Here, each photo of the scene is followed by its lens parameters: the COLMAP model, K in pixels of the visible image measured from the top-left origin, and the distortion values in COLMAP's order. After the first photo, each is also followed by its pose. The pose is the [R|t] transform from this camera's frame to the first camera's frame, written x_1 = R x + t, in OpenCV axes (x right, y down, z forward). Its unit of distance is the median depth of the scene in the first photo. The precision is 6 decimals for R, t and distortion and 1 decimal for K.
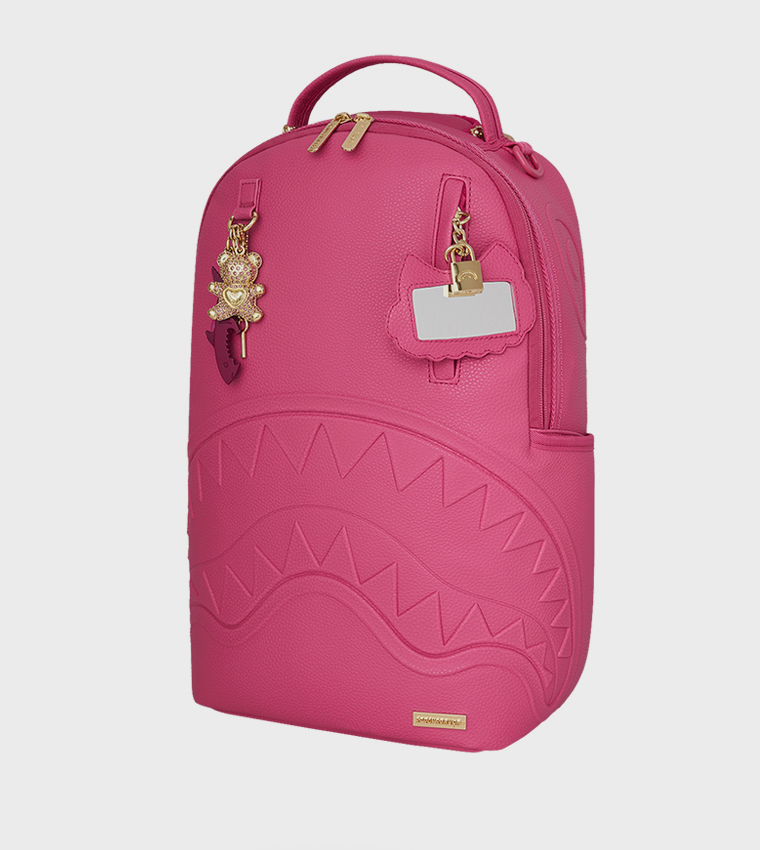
lens RADIAL K [[1366.6, 0, 380.5], [0, 1366.6, 461.8], [0, 0, 1]] dist [0.004965, -1.761280]
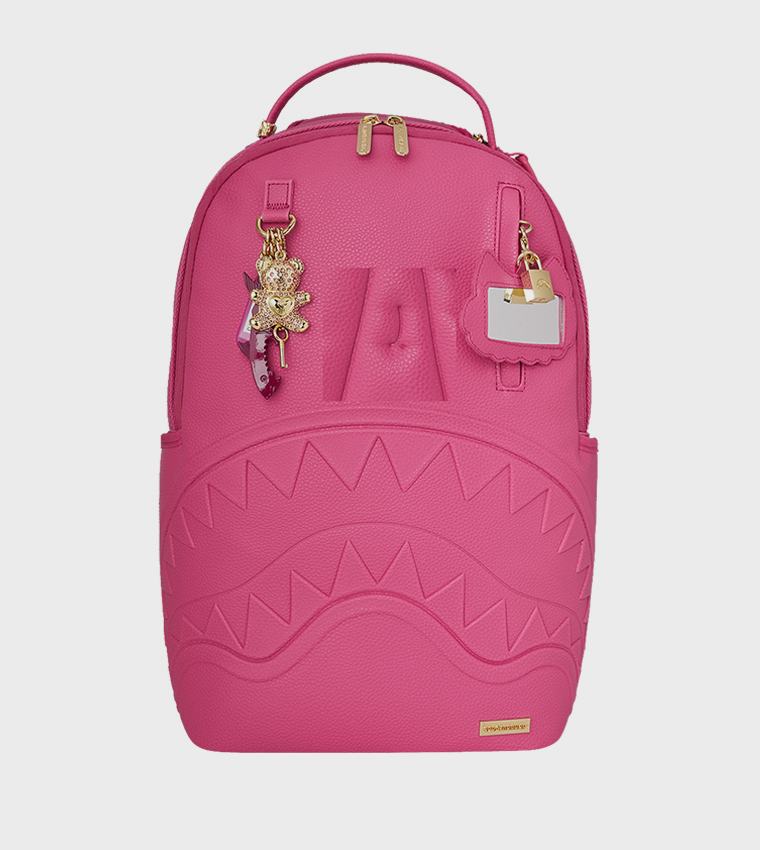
lens RADIAL K [[1366.6, 0, 380.5], [0, 1366.6, 461.8], [0, 0, 1]] dist [0.004965, -1.761280]
pose [[0.903812, -0.053721, 0.424544, -0.454749], [0.055725, 0.998416, 0.007704, -0.017703], [-0.424285, 0.016694, 0.905375, 0.128930]]
